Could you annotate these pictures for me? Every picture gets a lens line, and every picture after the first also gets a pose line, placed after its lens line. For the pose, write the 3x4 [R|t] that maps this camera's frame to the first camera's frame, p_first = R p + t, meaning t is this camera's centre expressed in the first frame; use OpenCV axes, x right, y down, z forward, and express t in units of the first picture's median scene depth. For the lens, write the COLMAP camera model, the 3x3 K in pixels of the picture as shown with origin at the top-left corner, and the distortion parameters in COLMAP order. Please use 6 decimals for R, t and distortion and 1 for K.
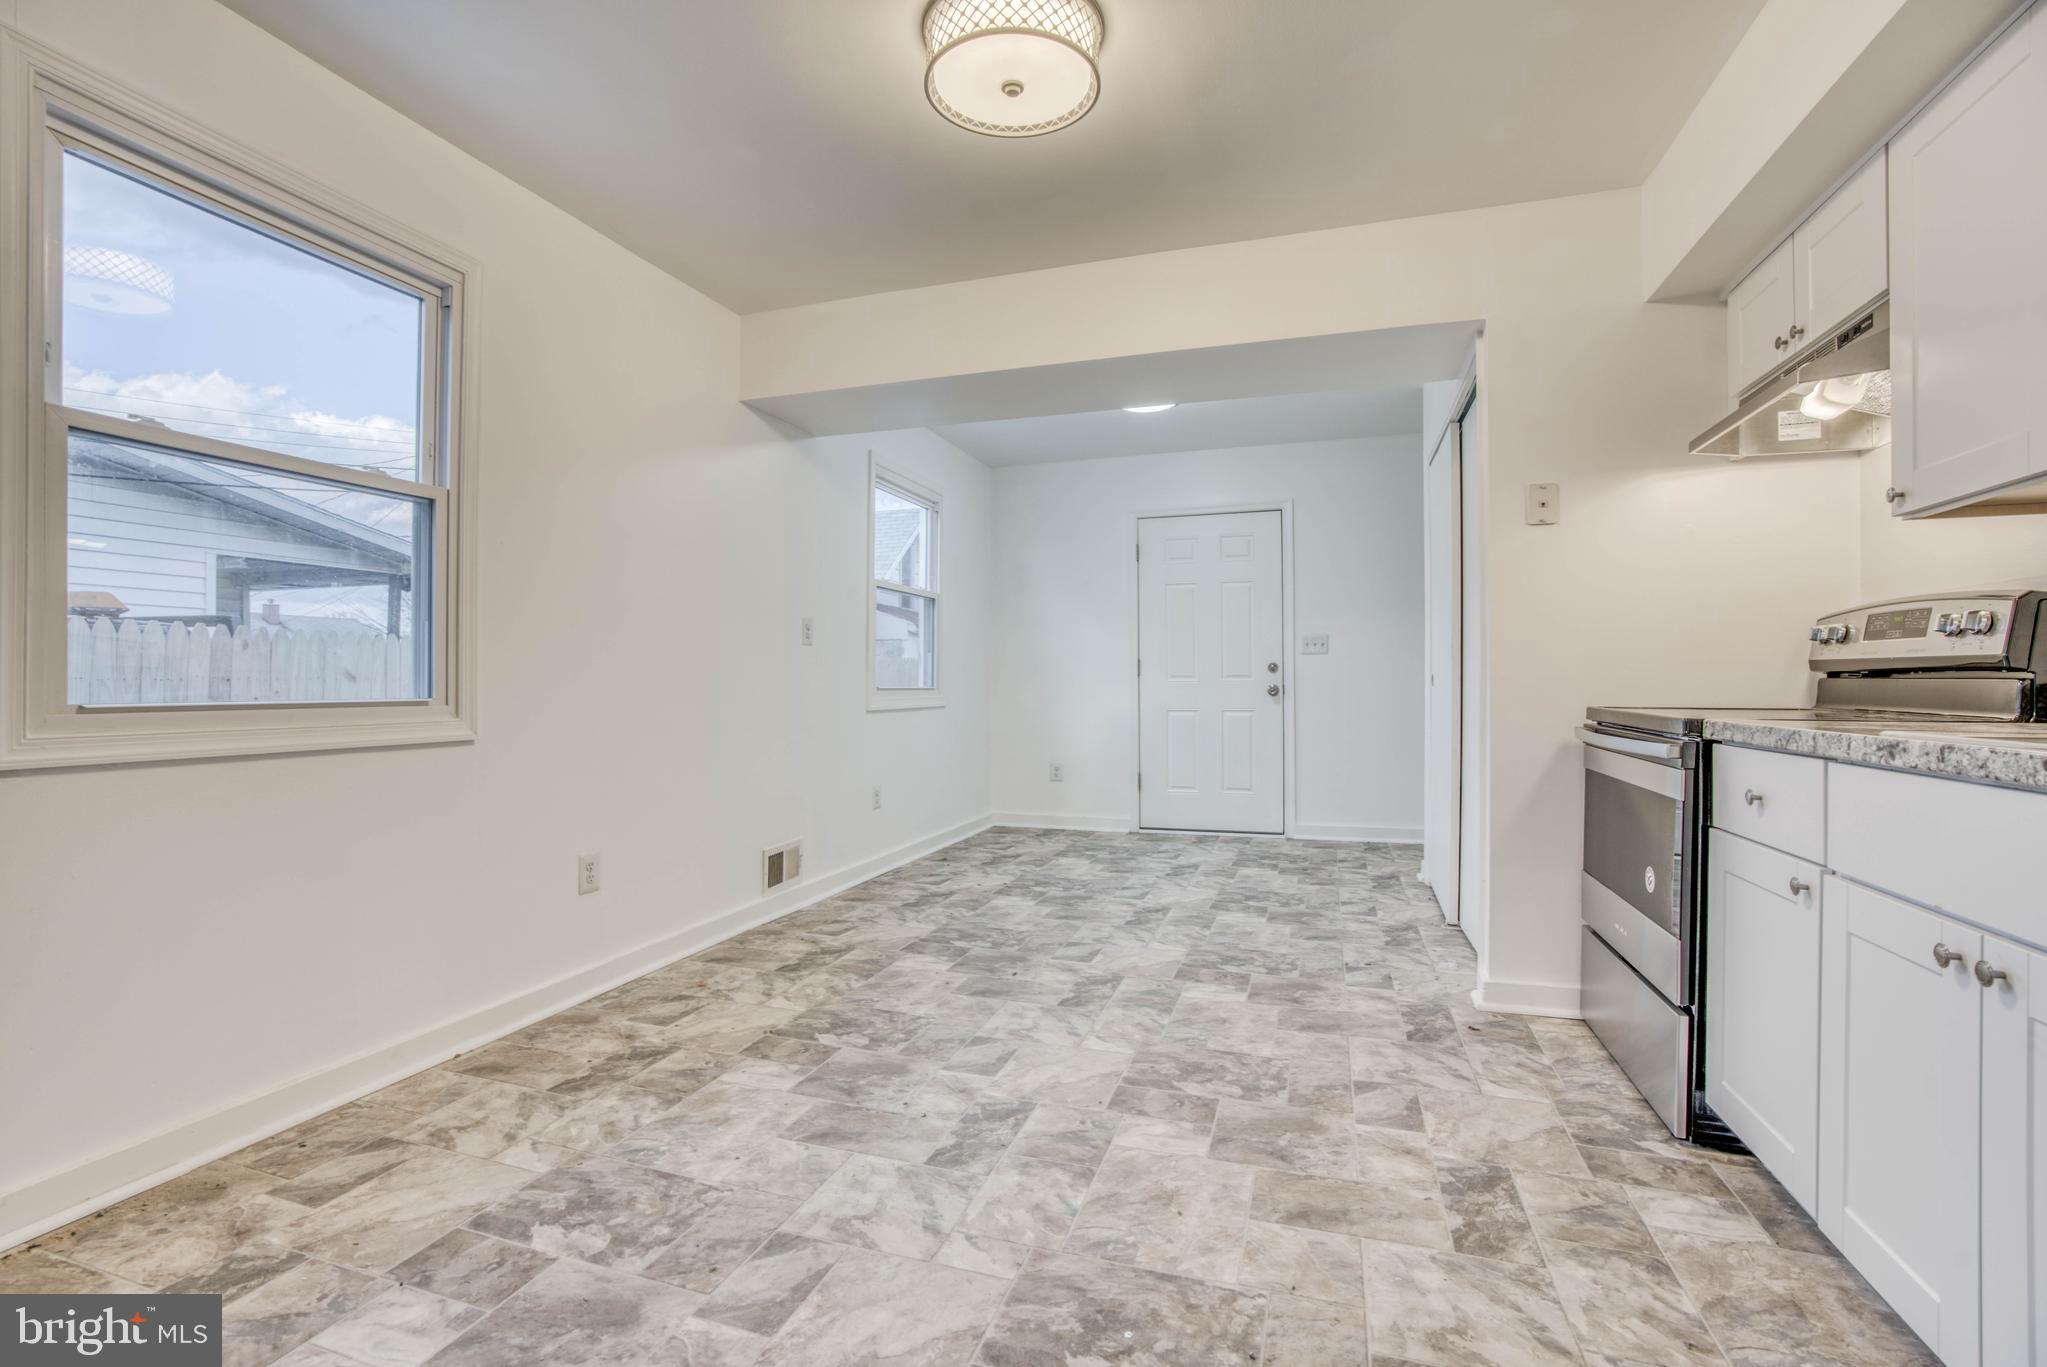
lens RADIAL K [[936.5, 0, 1005.4], [0, 936.5, 685.4], [0, 0, 1]] dist [-0.039594, 0.010449]
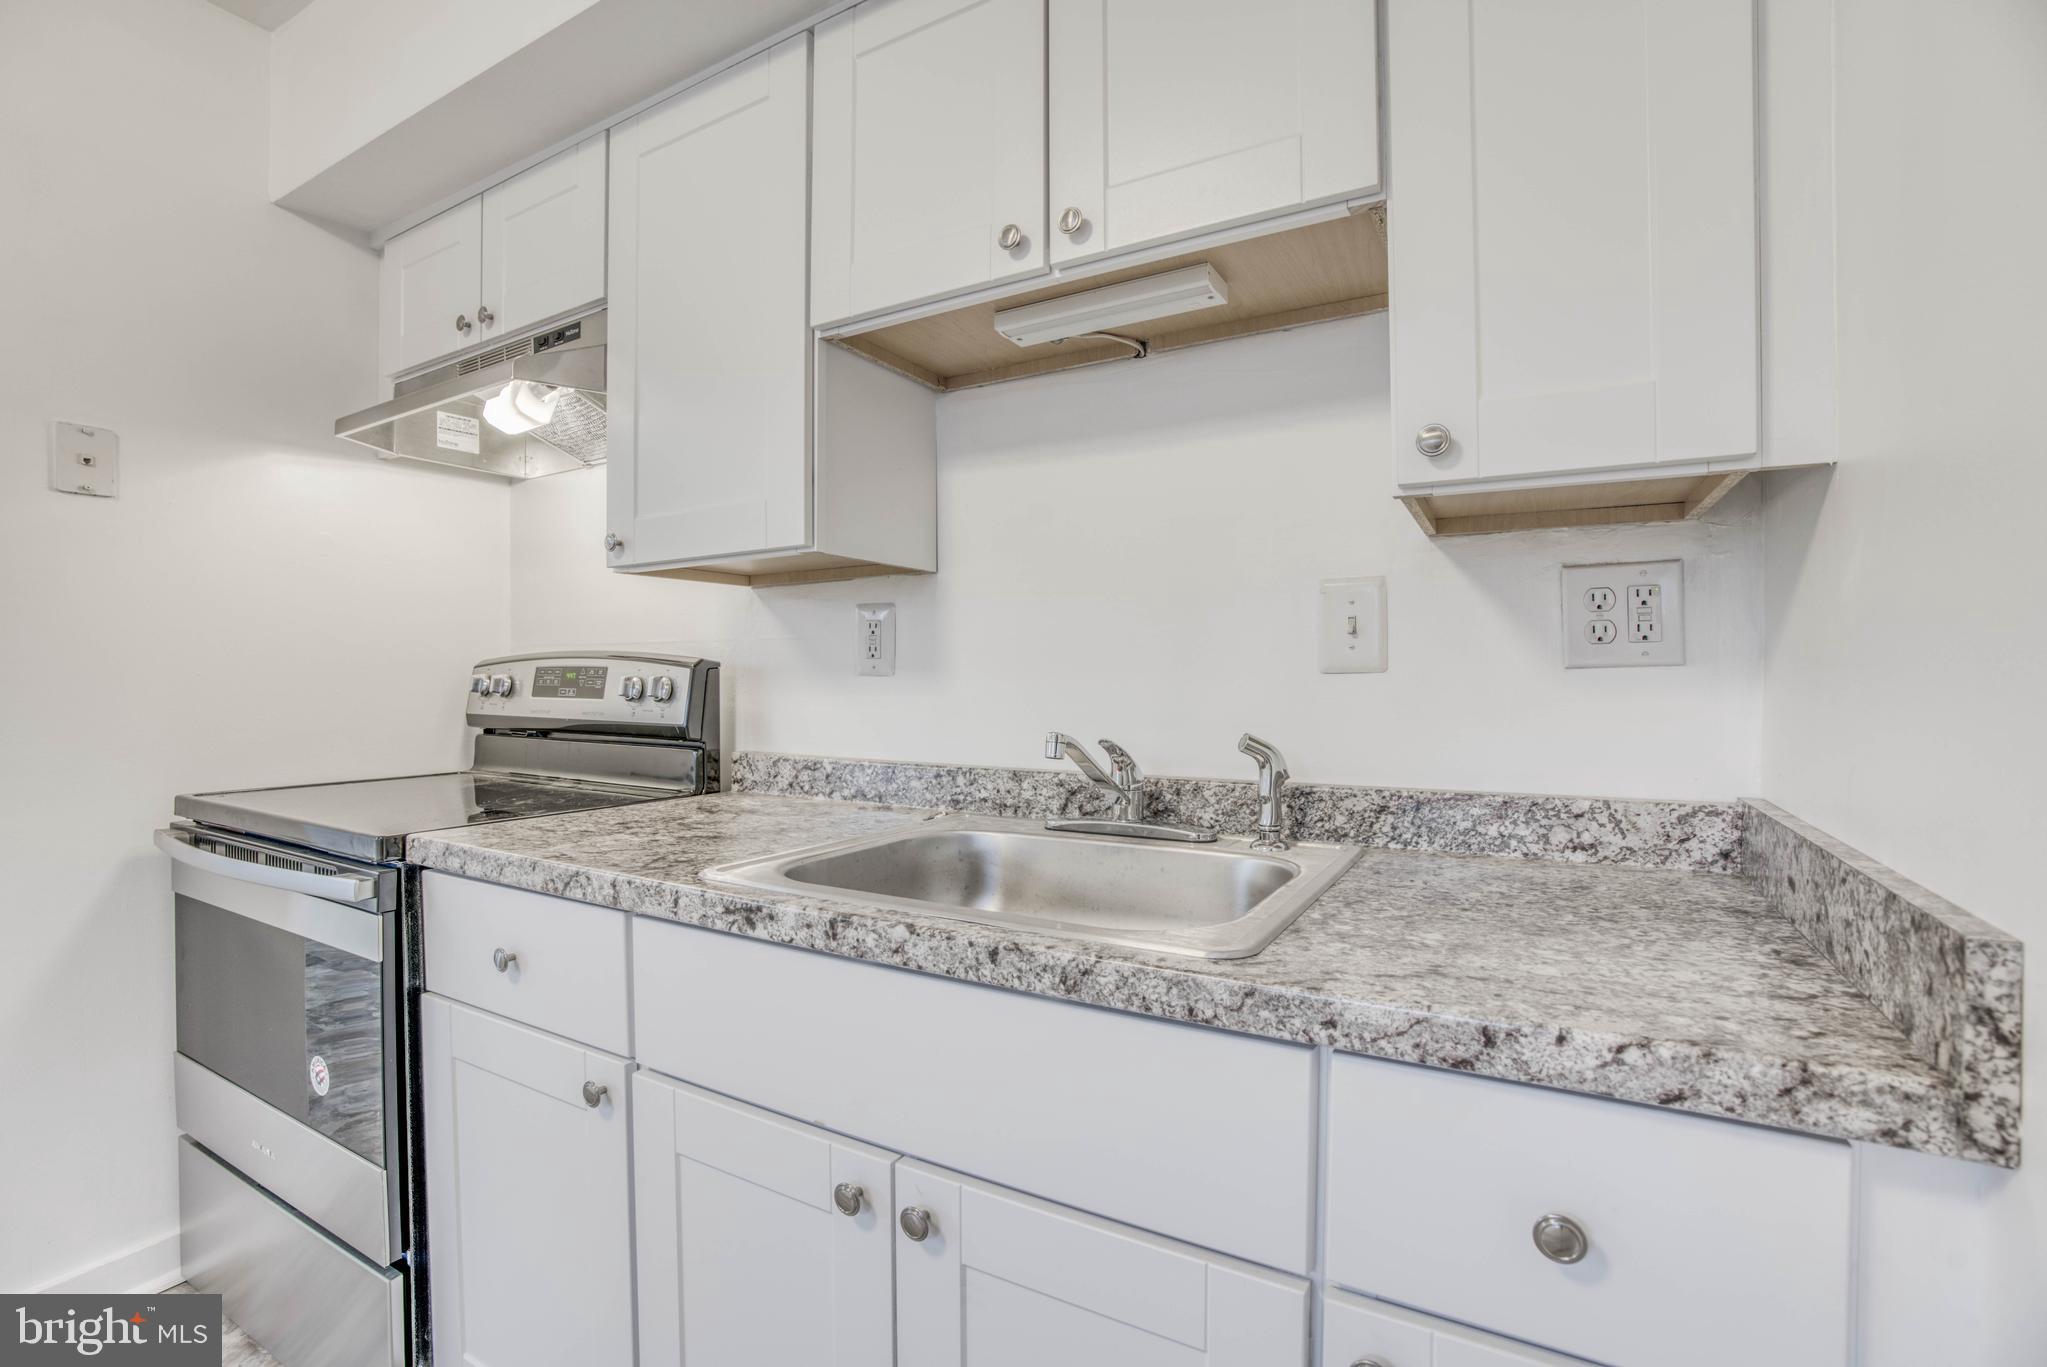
lens RADIAL K [[936.5, 0, 1020.0], [0, 936.5, 694.0], [0, 0, 1]] dist [-0.039594, 0.010449]
pose [[0.208373, -0.017583, 0.977891, 0.187959], [0.002883, 0.999845, 0.017364, -0.076481], [-0.978045, -0.000799, 0.208391, 0.408079]]
